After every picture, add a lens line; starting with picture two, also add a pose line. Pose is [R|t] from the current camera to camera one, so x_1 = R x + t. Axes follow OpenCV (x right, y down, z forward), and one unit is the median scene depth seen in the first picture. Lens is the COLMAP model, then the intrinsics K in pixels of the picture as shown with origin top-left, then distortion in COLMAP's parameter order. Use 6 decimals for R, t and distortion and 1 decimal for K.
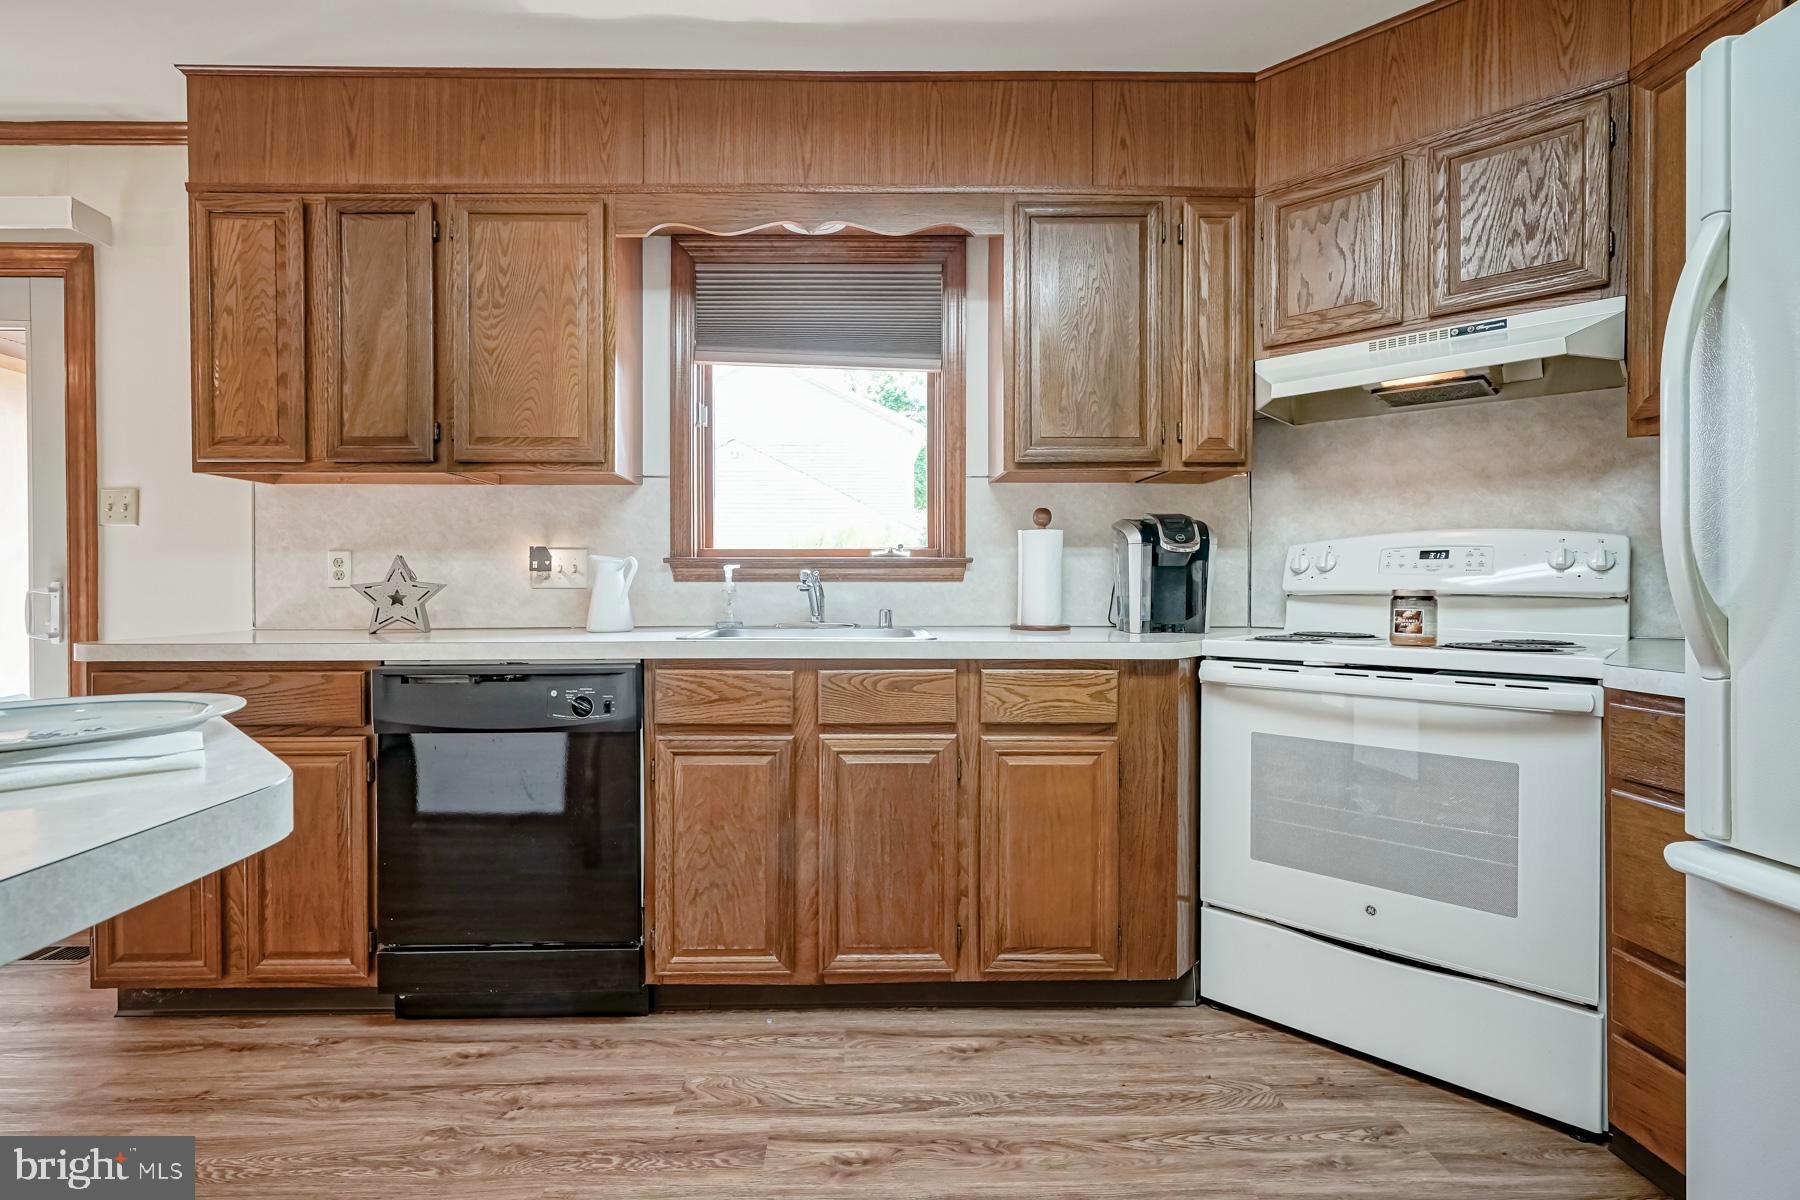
lens RADIAL K [[849.9, 0, 861.2], [0, 849.9, 596.8], [0, 0, 1]] dist [-0.009373, 0.003467]
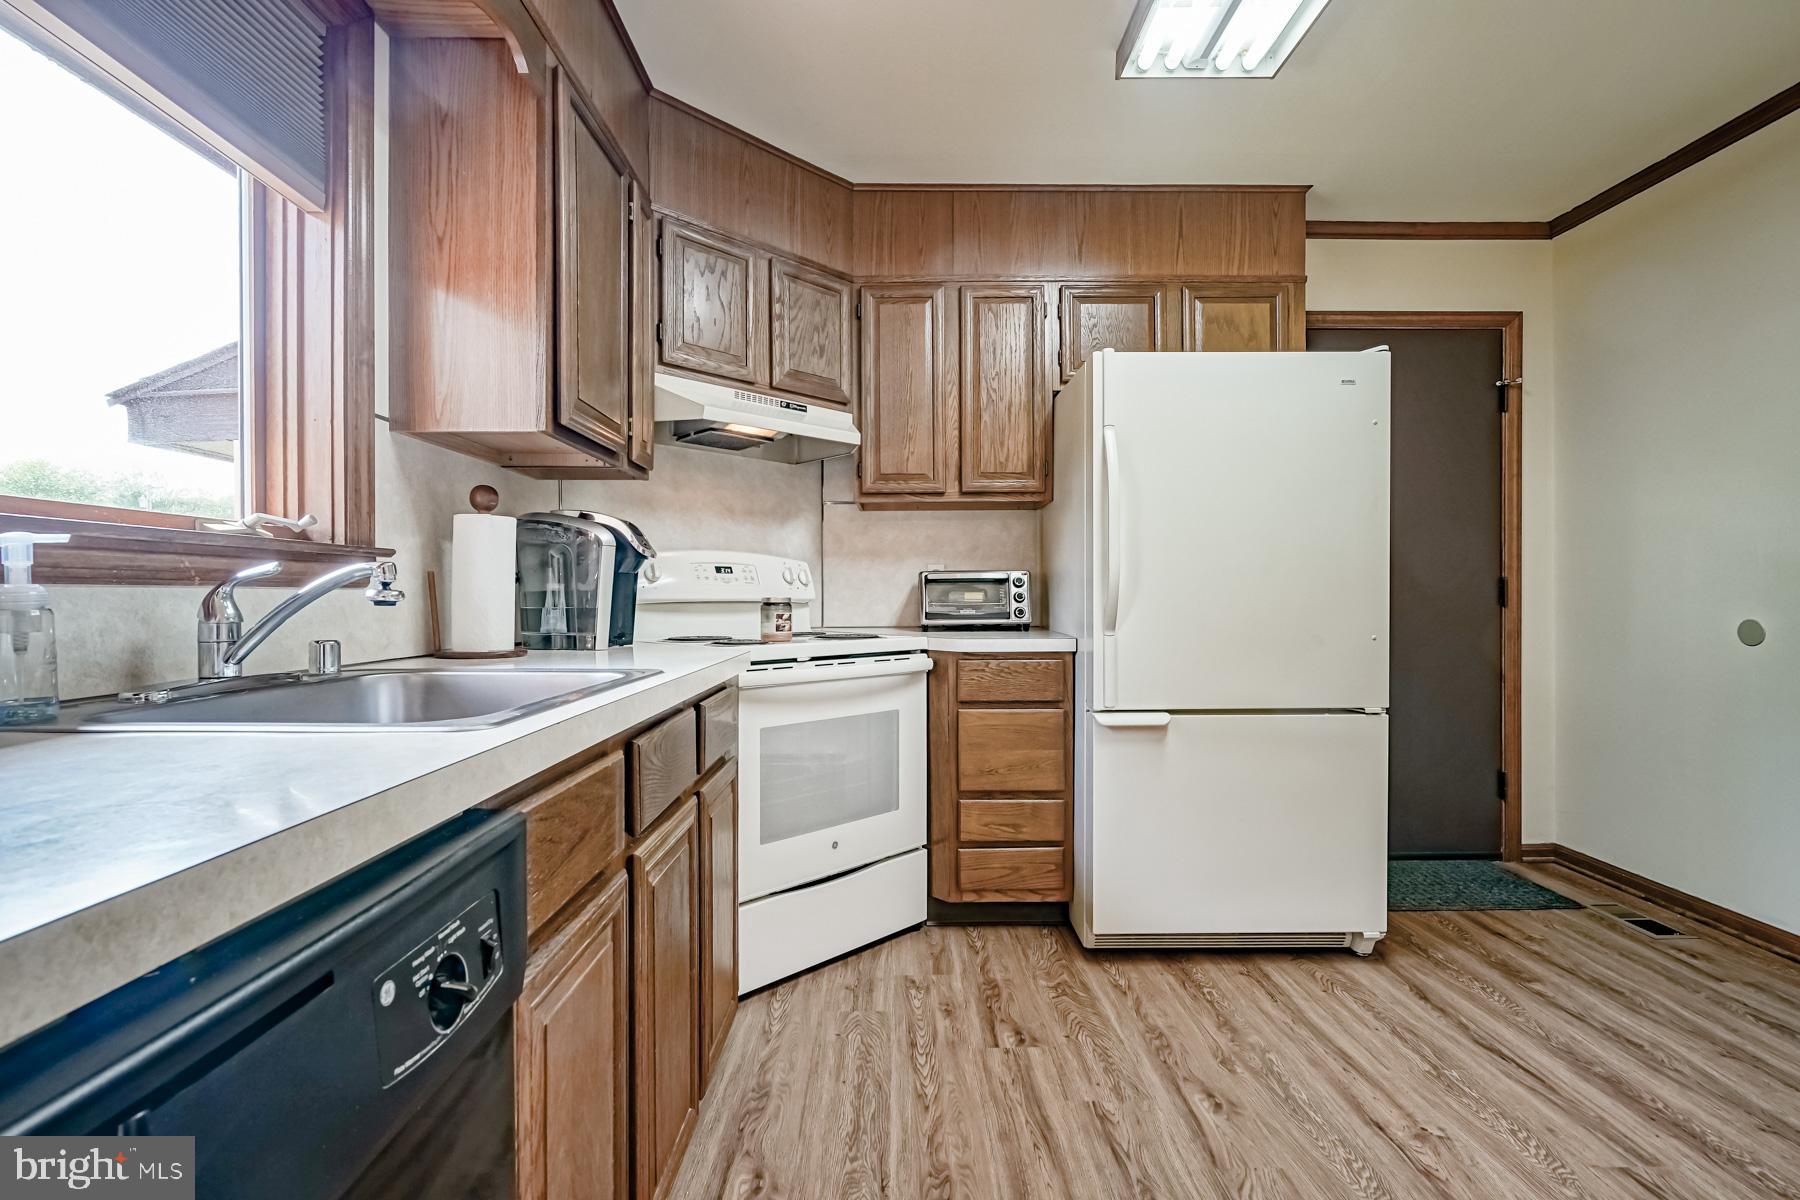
lens RADIAL K [[849.9, 0, 889.5], [0, 849.9, 601.7], [0, 0, 1]] dist [-0.009373, 0.003467]
pose [[-0.020303, -0.007772, 0.999764, -0.643411], [0.012826, 0.999885, 0.008033, -0.010632], [-0.999712, 0.012986, -0.020201, 0.865067]]
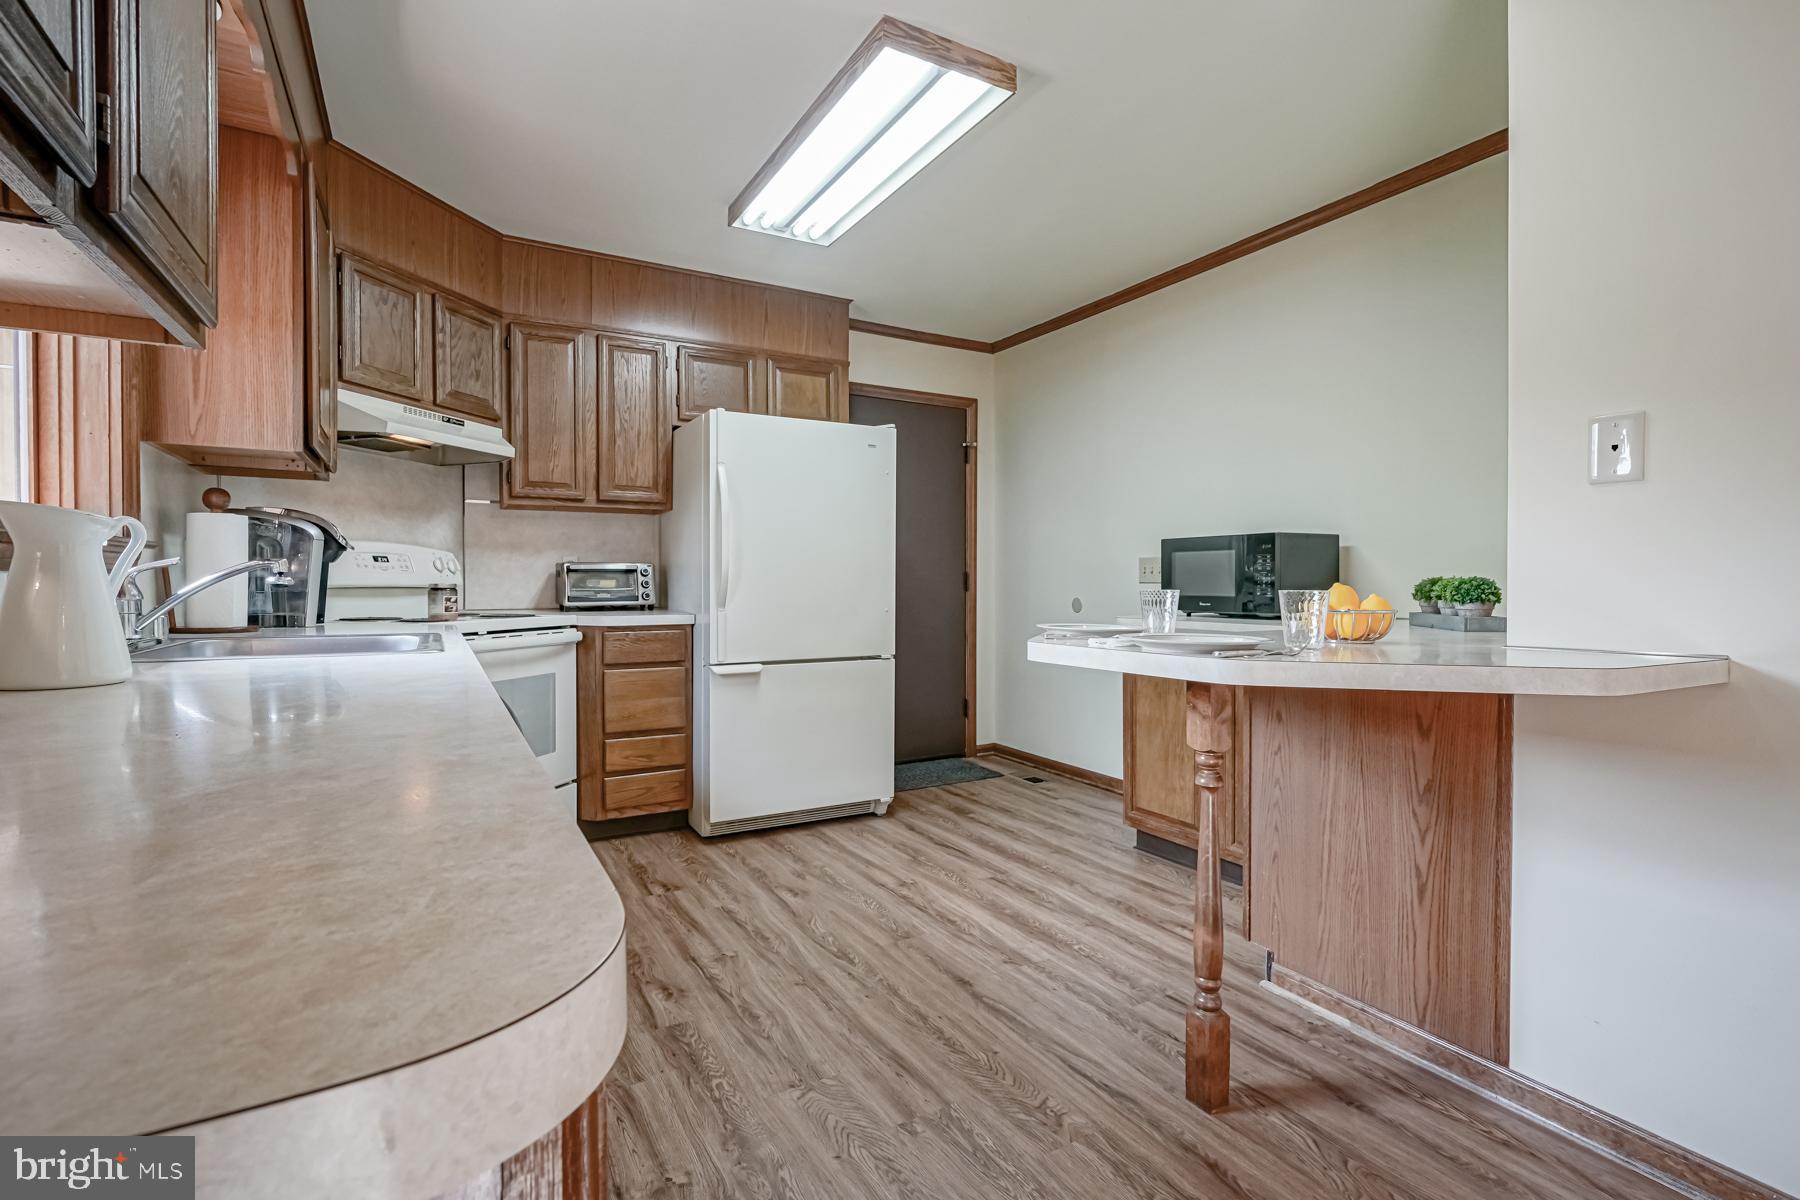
lens RADIAL K [[849.9, 0, 906.4], [0, 849.9, 591.8], [0, 0, 1]] dist [-0.009373, 0.003467]
pose [[-0.508882, -0.010418, 0.860773, -1.084899], [0.007318, 0.999838, 0.016427, -0.012930], [-0.860805, 0.014659, -0.508724, 1.067797]]
